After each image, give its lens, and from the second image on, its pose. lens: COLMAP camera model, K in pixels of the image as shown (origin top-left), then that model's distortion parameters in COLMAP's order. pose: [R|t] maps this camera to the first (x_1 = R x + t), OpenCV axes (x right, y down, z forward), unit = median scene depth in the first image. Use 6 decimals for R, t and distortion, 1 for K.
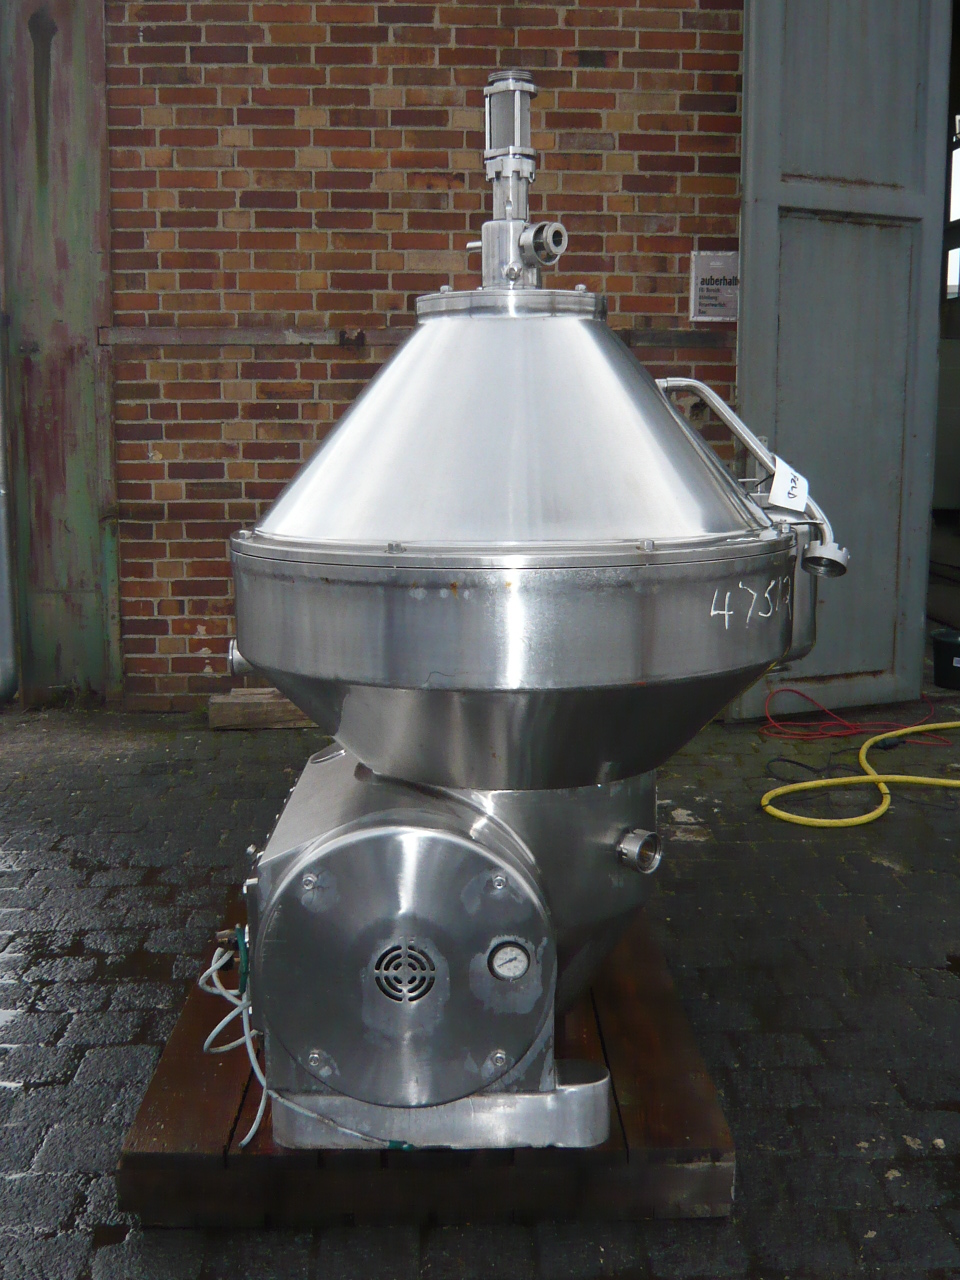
lens RADIAL K [[1375.9, 0, 479.9], [0, 1375.9, 642.3], [0, 0, 1]] dist [-0.041995, 0.000000]
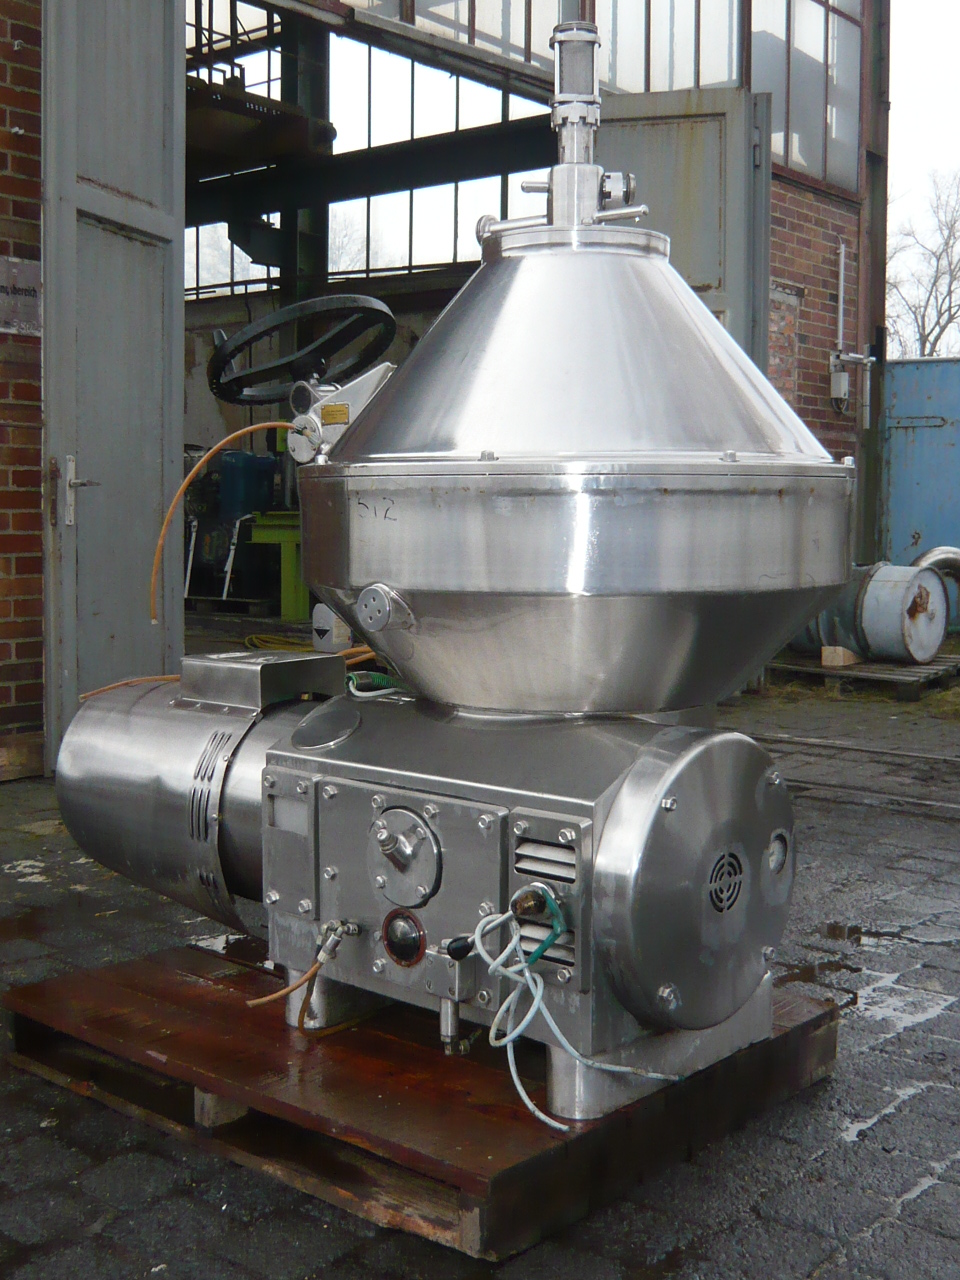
lens RADIAL K [[1529.9, 0, 479.4], [0, 1529.9, 633.1], [0, 0, 1]] dist [-0.048681, 0.000000]
pose [[0.683407, -0.060136, 0.727557, -0.323798], [0.114699, 0.993069, -0.025657, 0.022274], [-0.720971, 0.100984, 0.685567, 0.113227]]
